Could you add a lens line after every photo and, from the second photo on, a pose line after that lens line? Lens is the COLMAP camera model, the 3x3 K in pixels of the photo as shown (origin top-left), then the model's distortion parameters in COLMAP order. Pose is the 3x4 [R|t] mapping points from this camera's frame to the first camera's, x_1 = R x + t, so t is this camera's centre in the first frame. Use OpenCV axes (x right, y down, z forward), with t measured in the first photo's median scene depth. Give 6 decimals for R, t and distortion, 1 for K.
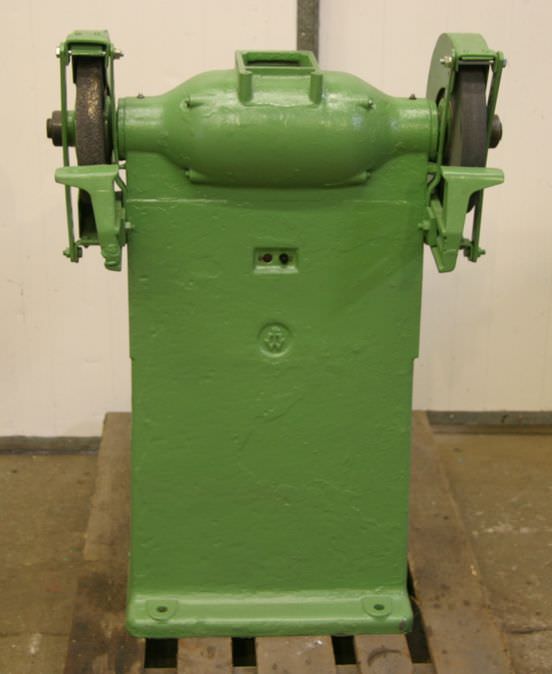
lens RADIAL K [[1334.6, 0, 276.0], [0, 1334.6, 337.0], [0, 0, 1]] dist [0.022338, 0.192844]
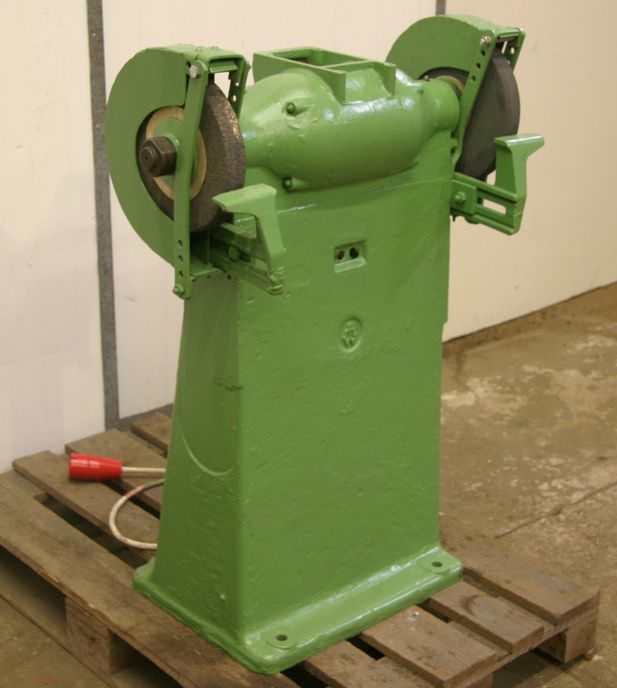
lens RADIAL K [[1334.0, 0, 307.6], [0, 1334.0, 317.6], [0, 0, 1]] dist [0.021945, 0.084214]
pose [[0.781706, -0.213082, 0.586116, -0.610824], [0.210265, 0.974842, 0.073971, -0.091446], [-0.587133, 0.065416, 0.806843, 0.209788]]
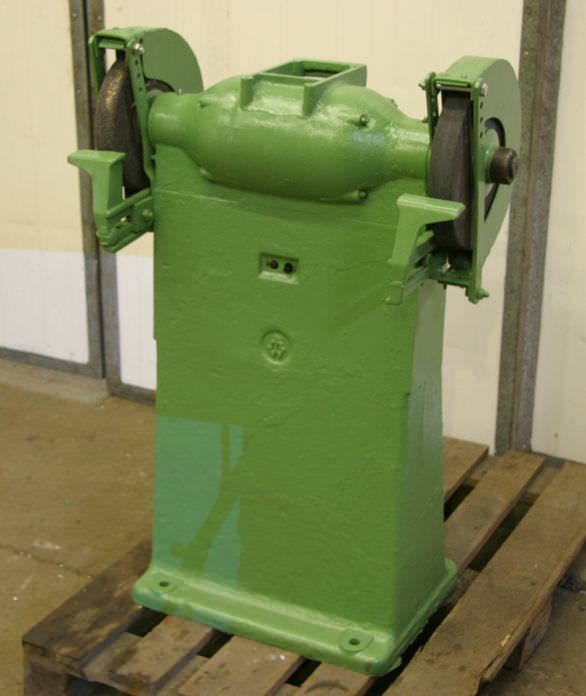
lens RADIAL K [[1347.4, 0, 293.0], [0, 1347.4, 348.0], [0, 0, 1]] dist [0.033952, 0.195863]
pose [[0.863176, 0.180030, -0.471716, 0.487907], [-0.180564, 0.982552, 0.044582, -0.044786], [0.471512, 0.046693, 0.880623, 0.114908]]
